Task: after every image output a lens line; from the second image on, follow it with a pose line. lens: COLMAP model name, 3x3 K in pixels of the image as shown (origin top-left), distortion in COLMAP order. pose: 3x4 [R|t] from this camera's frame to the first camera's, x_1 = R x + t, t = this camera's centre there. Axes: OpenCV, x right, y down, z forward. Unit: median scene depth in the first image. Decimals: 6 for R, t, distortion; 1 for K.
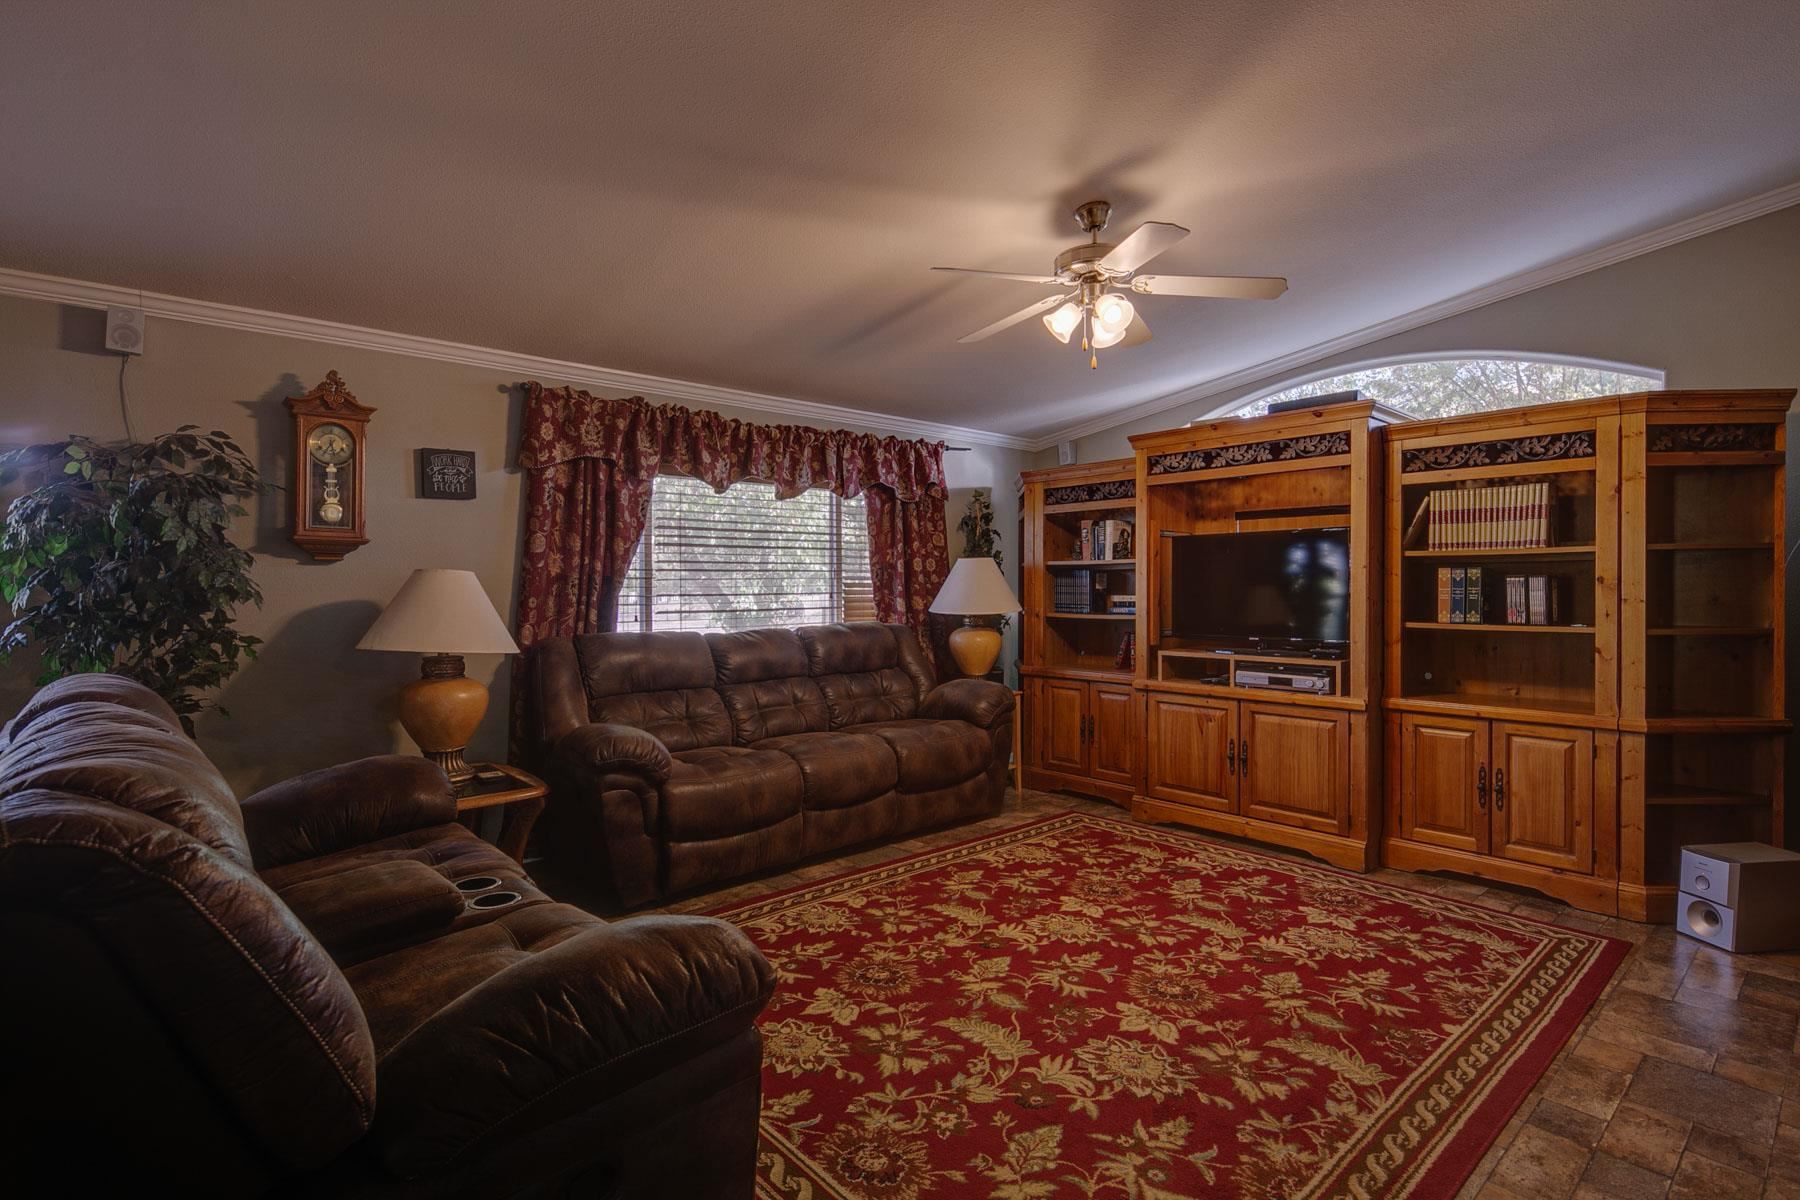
lens RADIAL K [[853.3, 0, 900.0], [0, 853.3, 600.0], [0, 0, 1]] dist [0.000289, -0.000238]
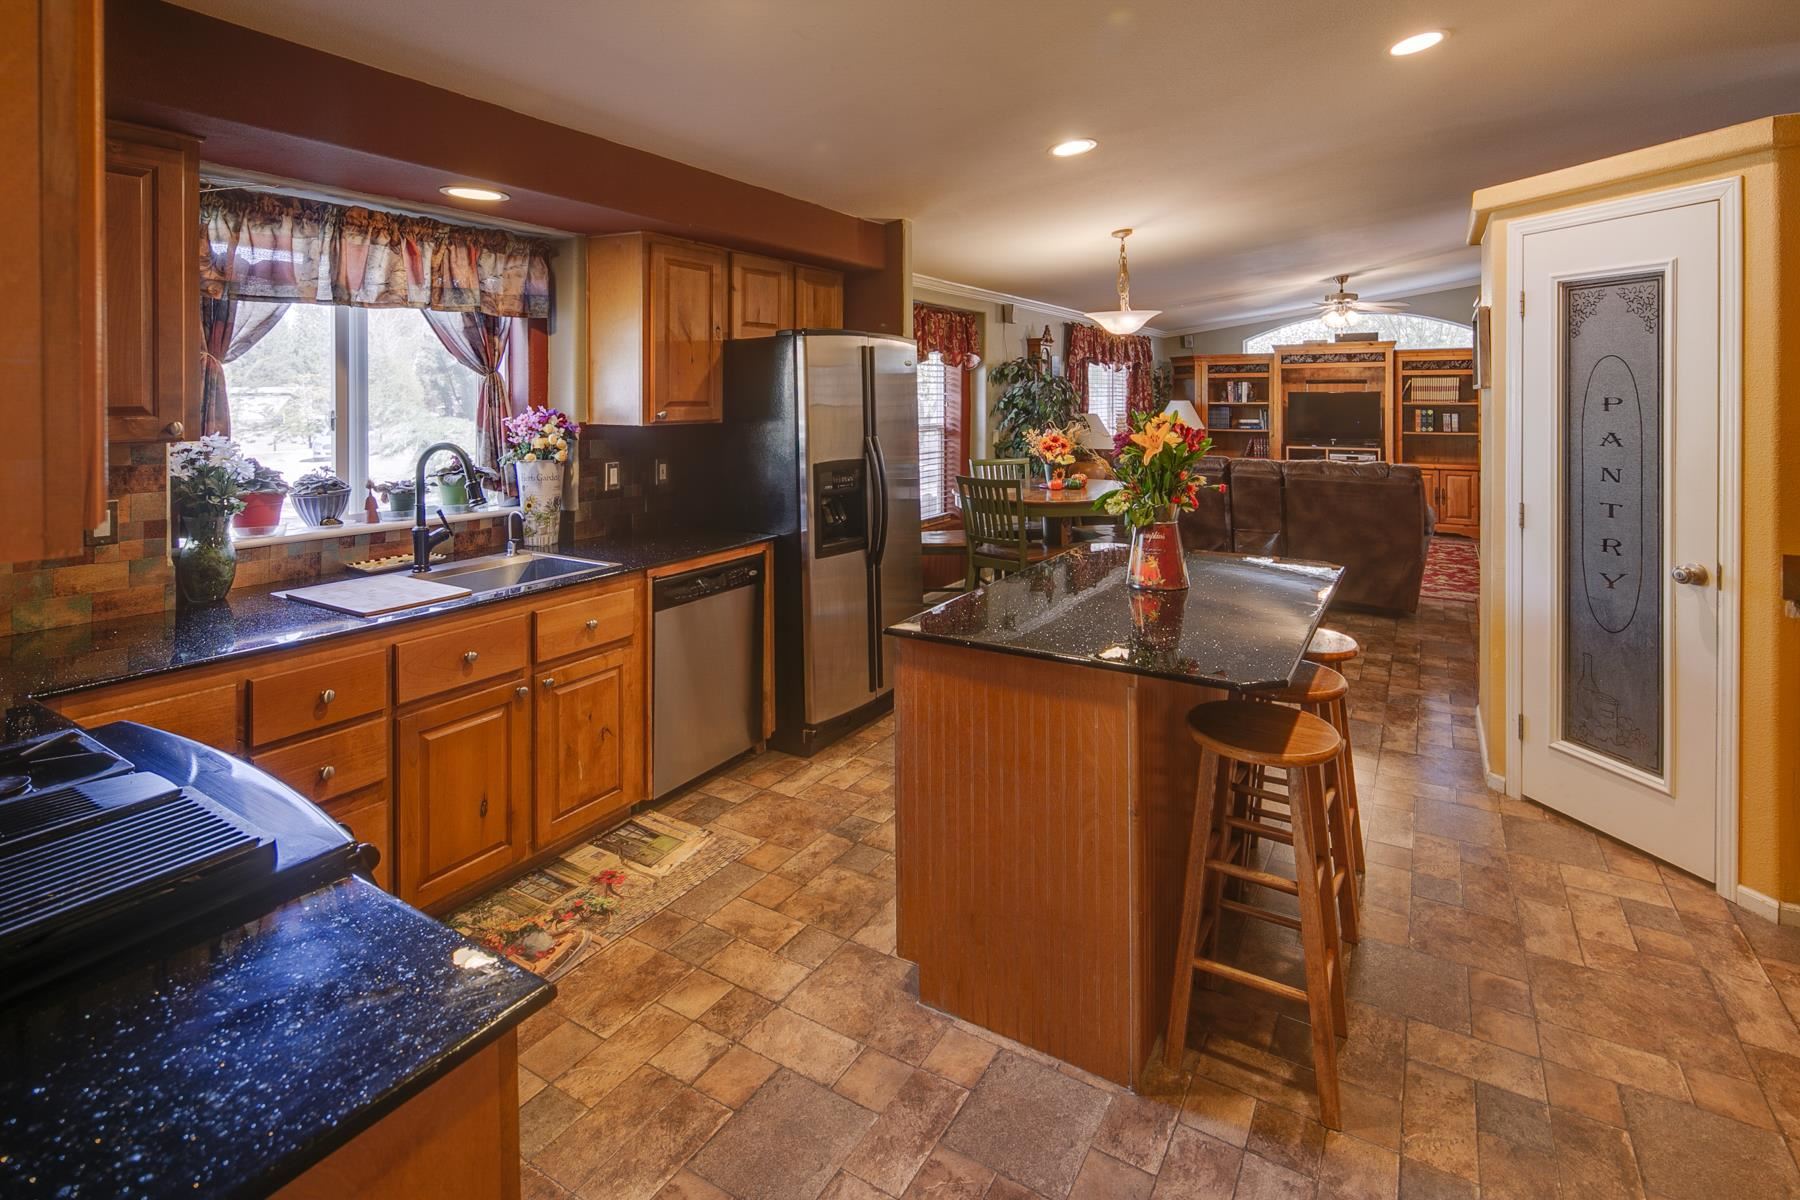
lens RADIAL K [[859.0, 0, 903.5], [0, 859.0, 400.9], [0, 0, 1]] dist [0.007494, -0.004880]
pose [[0.952271, -0.003136, 0.305238, -1.585712], [0.007137, 0.999903, -0.011991, -0.044170], [-0.305170, 0.013597, 0.952201, -0.943218]]
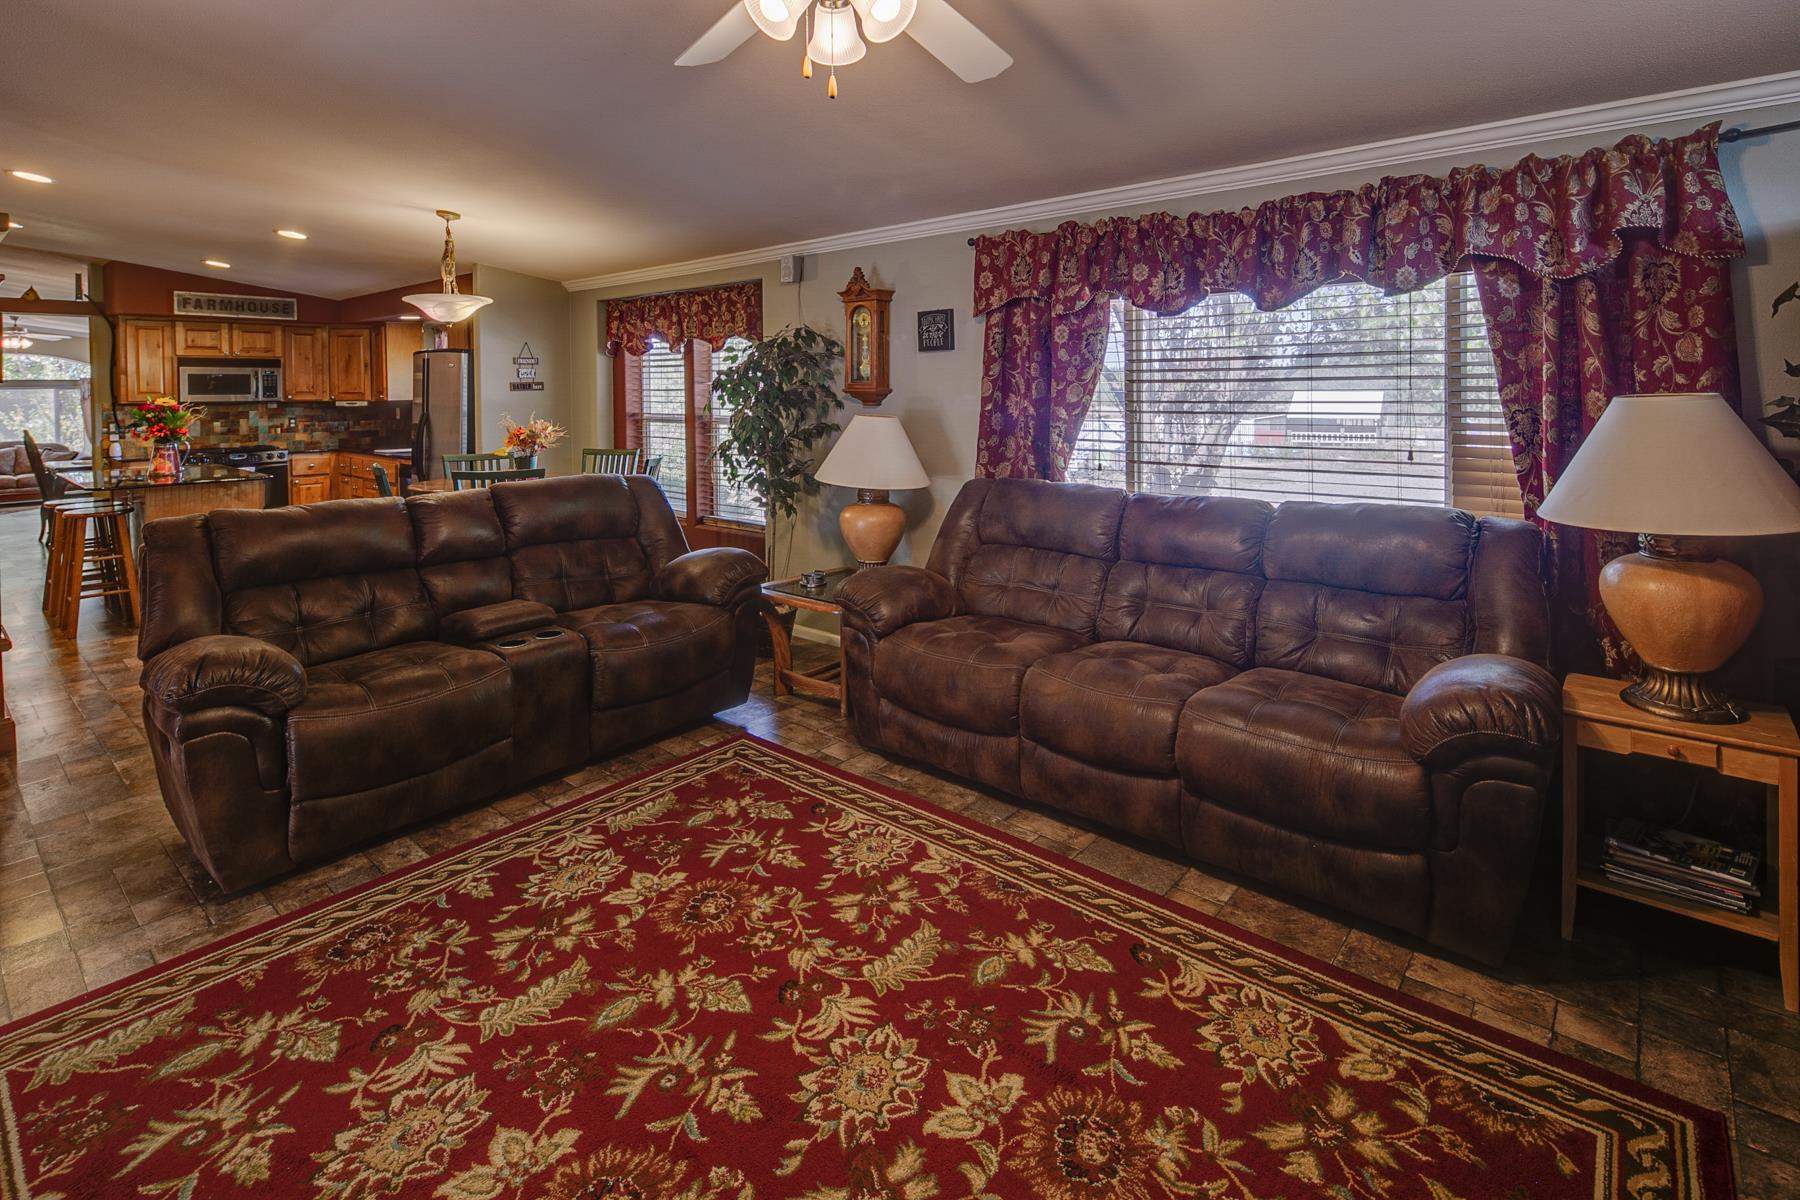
lens RADIAL K [[859.0, 0, 903.5], [0, 859.0, 400.9], [0, 0, 1]] dist [0.007494, -0.004880]
pose [[0.152092, 0.016438, -0.988230, 0.683939], [-0.008837, 0.999844, 0.015271, -0.073738], [0.988327, 0.006410, 0.152214, 0.833153]]
